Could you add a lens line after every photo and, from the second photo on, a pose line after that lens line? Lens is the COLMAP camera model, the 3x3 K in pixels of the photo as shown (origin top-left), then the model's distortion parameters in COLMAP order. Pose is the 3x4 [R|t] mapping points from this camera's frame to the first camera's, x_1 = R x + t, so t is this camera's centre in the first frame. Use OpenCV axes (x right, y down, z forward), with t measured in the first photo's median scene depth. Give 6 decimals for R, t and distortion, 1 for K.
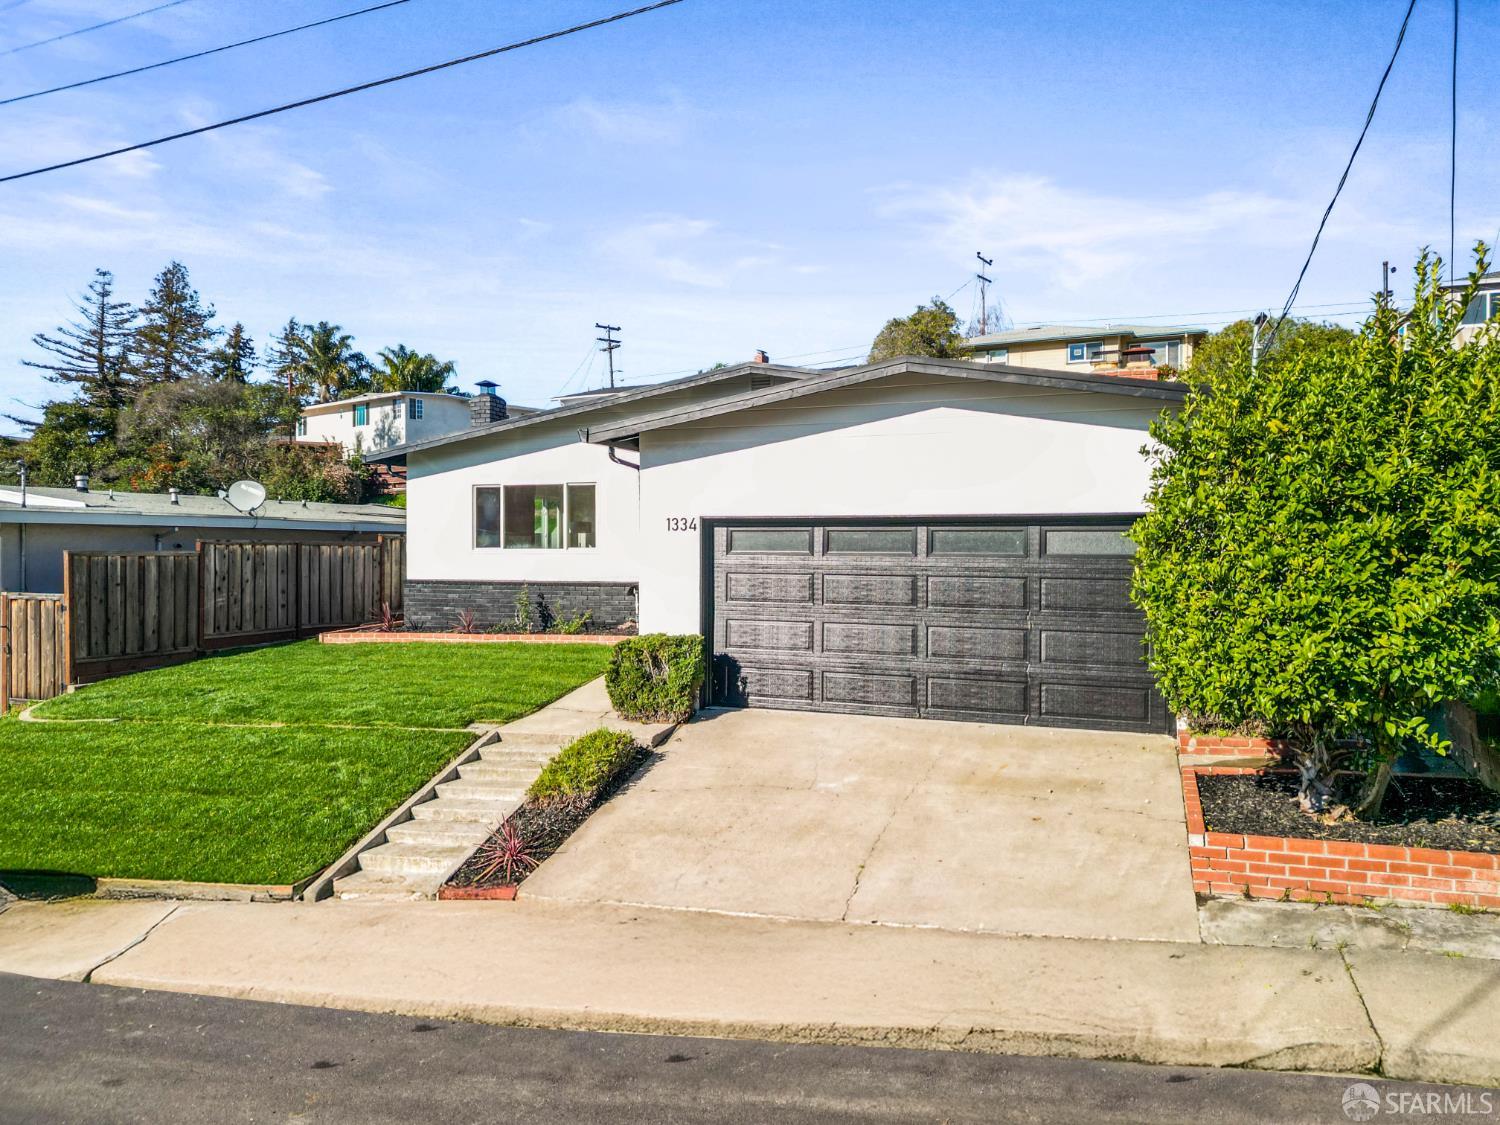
lens RADIAL K [[1055.8, 0, 756.0], [0, 1055.8, 557.6], [0, 0, 1]] dist [0.073219, -0.061201]
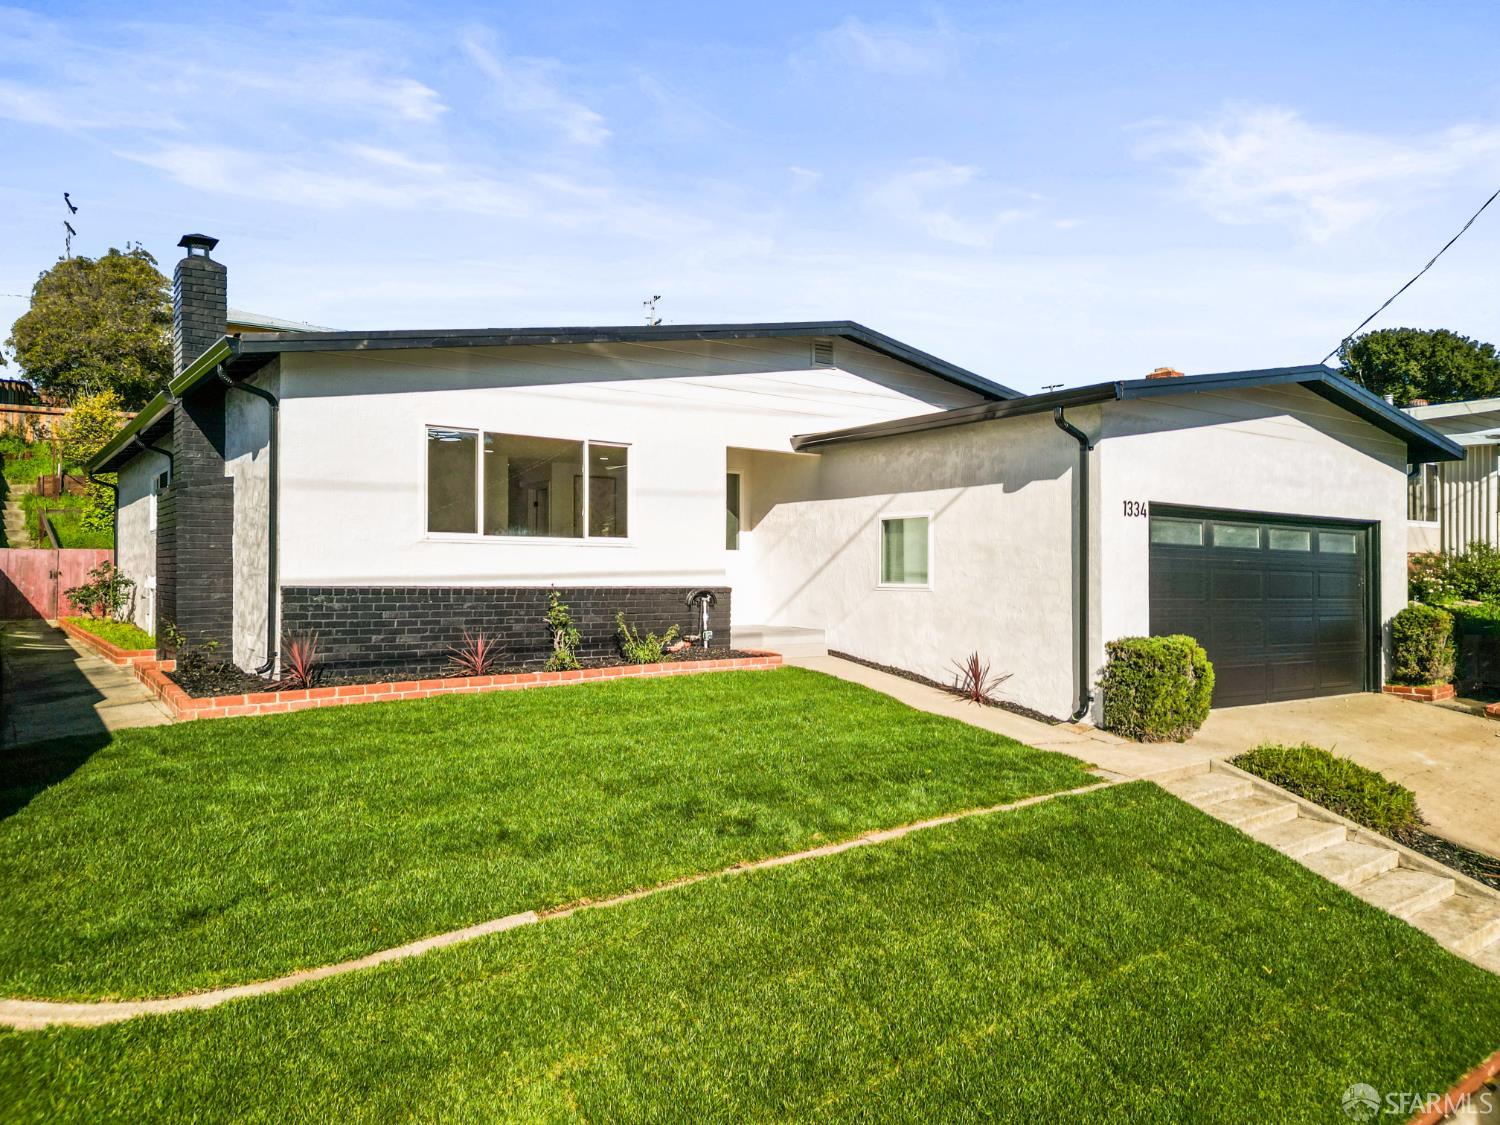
lens RADIAL K [[1055.8, 0, 756.0], [0, 1055.8, 557.6], [0, 0, 1]] dist [0.073219, -0.061201]
pose [[0.557454, 0.020690, 0.829950, -0.976033], [0.001292, 0.999667, -0.025789, 0.030820], [-0.830207, 0.015448, 0.557242, 0.779417]]
